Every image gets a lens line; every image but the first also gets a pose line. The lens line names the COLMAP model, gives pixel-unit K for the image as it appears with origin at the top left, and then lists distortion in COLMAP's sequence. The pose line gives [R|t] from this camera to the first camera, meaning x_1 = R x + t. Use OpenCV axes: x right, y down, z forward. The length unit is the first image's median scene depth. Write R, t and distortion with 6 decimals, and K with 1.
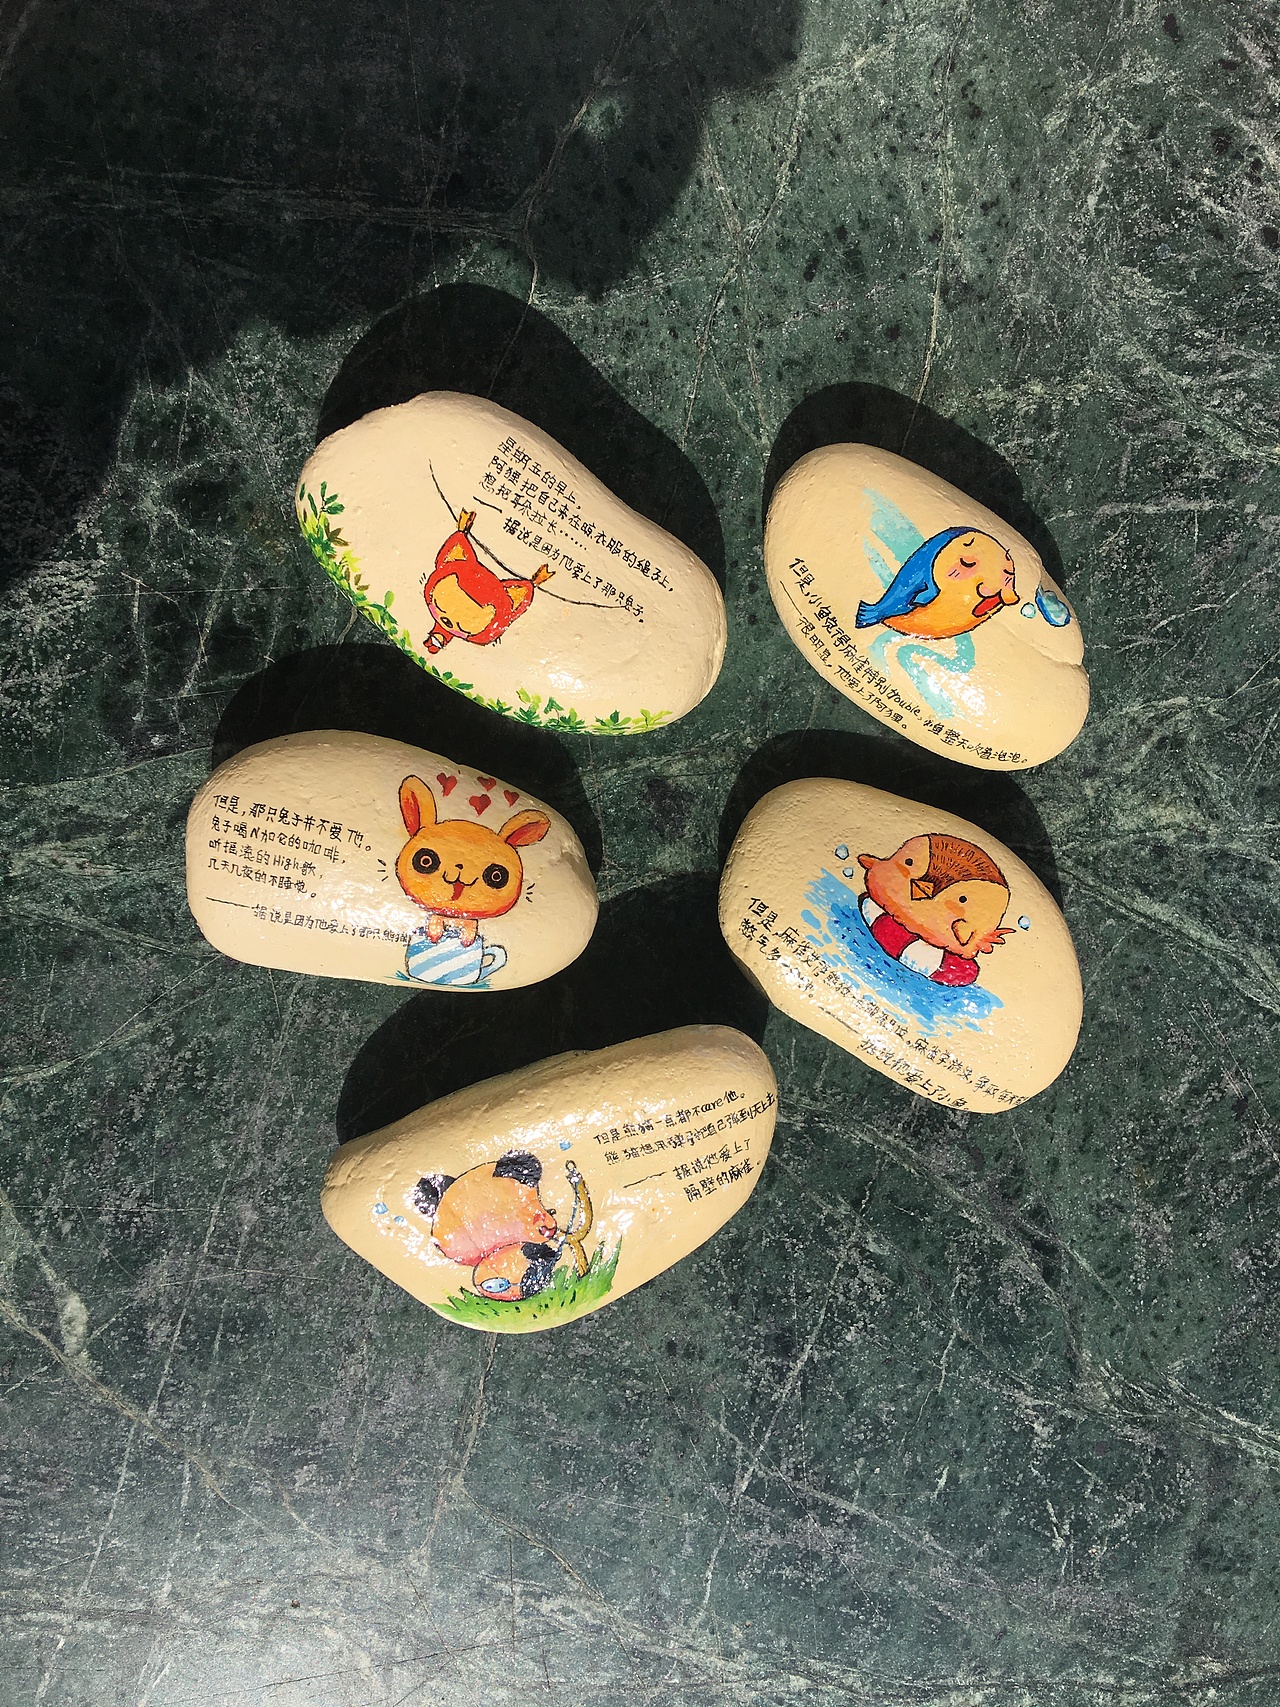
lens RADIAL K [[1516.4, 0, 645.8], [0, 1516.4, 852.2], [0, 0, 1]] dist [0.132500, -0.280481]
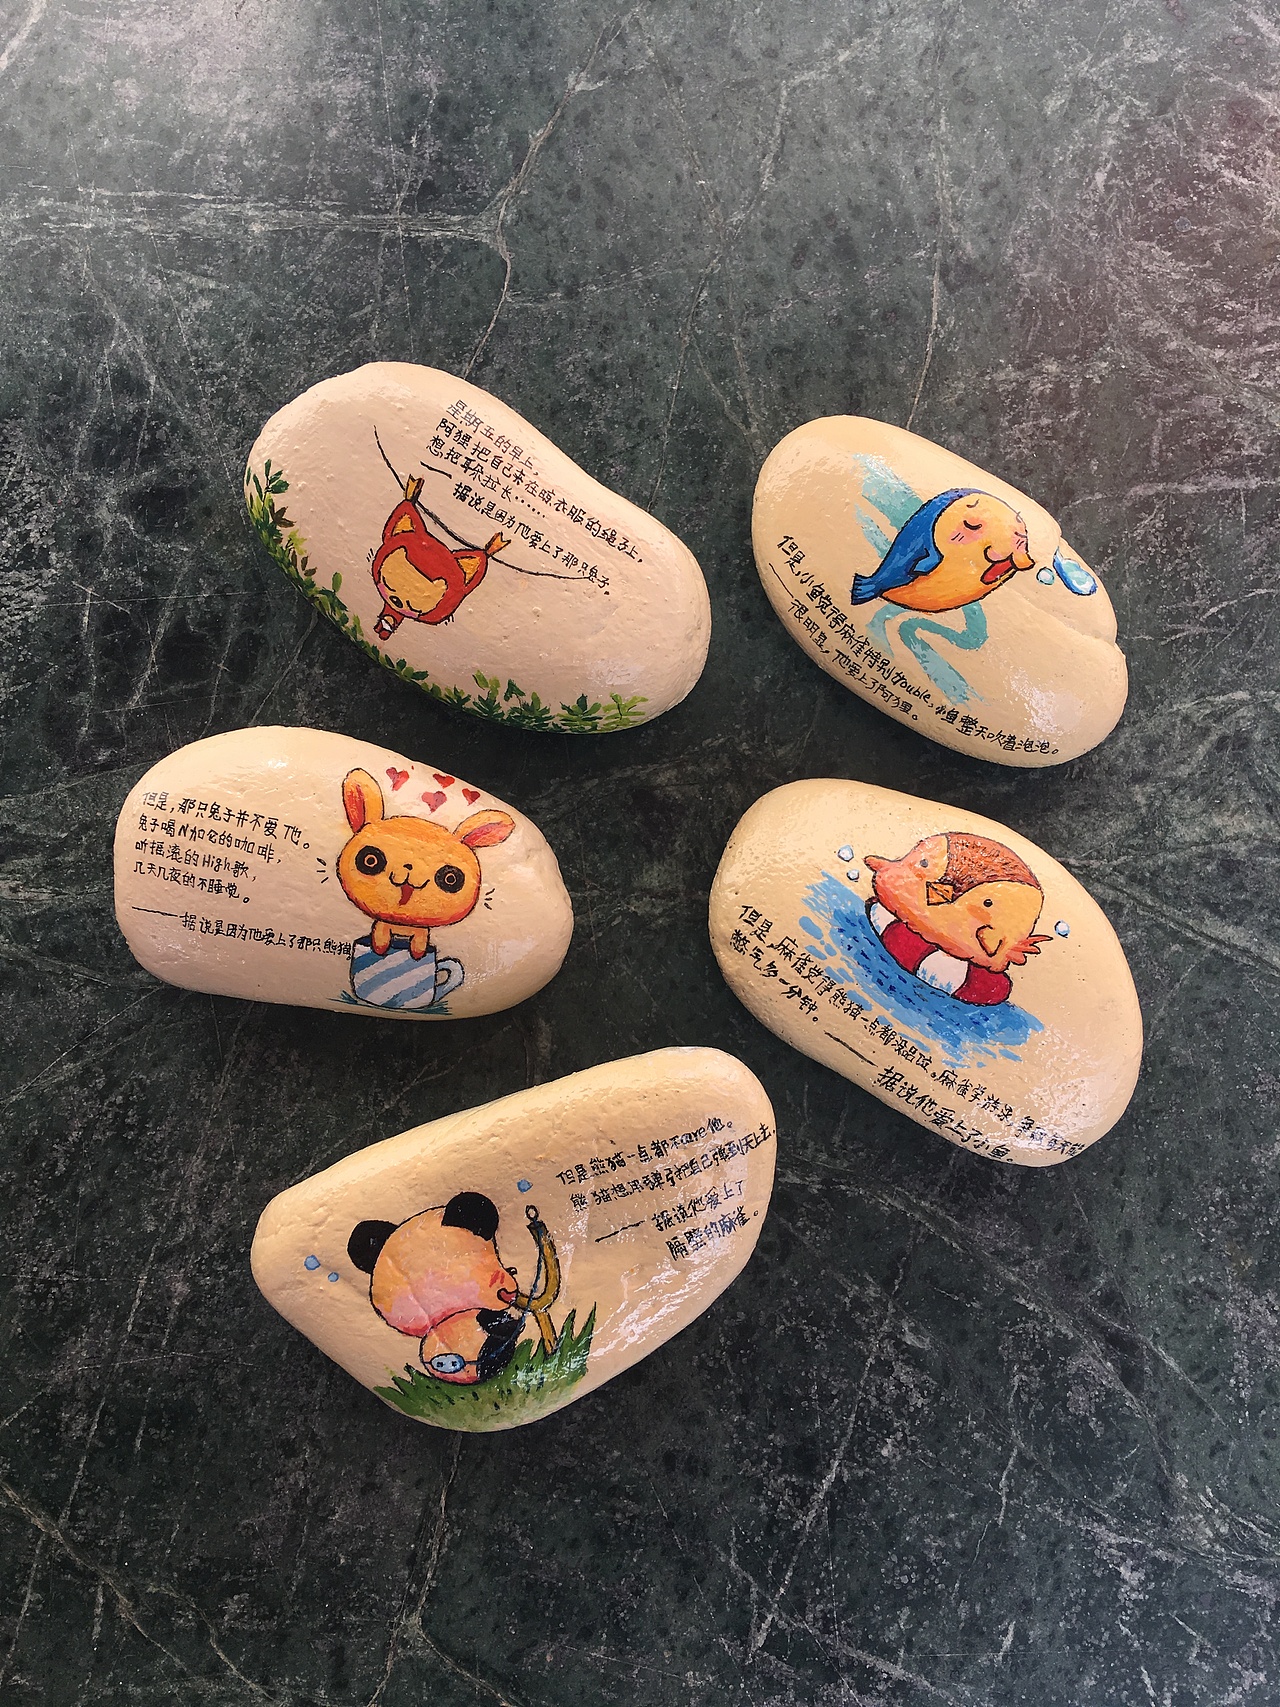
lens RADIAL K [[1516.4, 0, 645.8], [0, 1516.4, 852.2], [0, 0, 1]] dist [0.132500, -0.280481]
pose [[0.995505, -0.024444, -0.091503, 0.091437], [0.008715, 0.985665, -0.168492, 0.141580], [0.094310, 0.166937, 0.981447, 0.123192]]
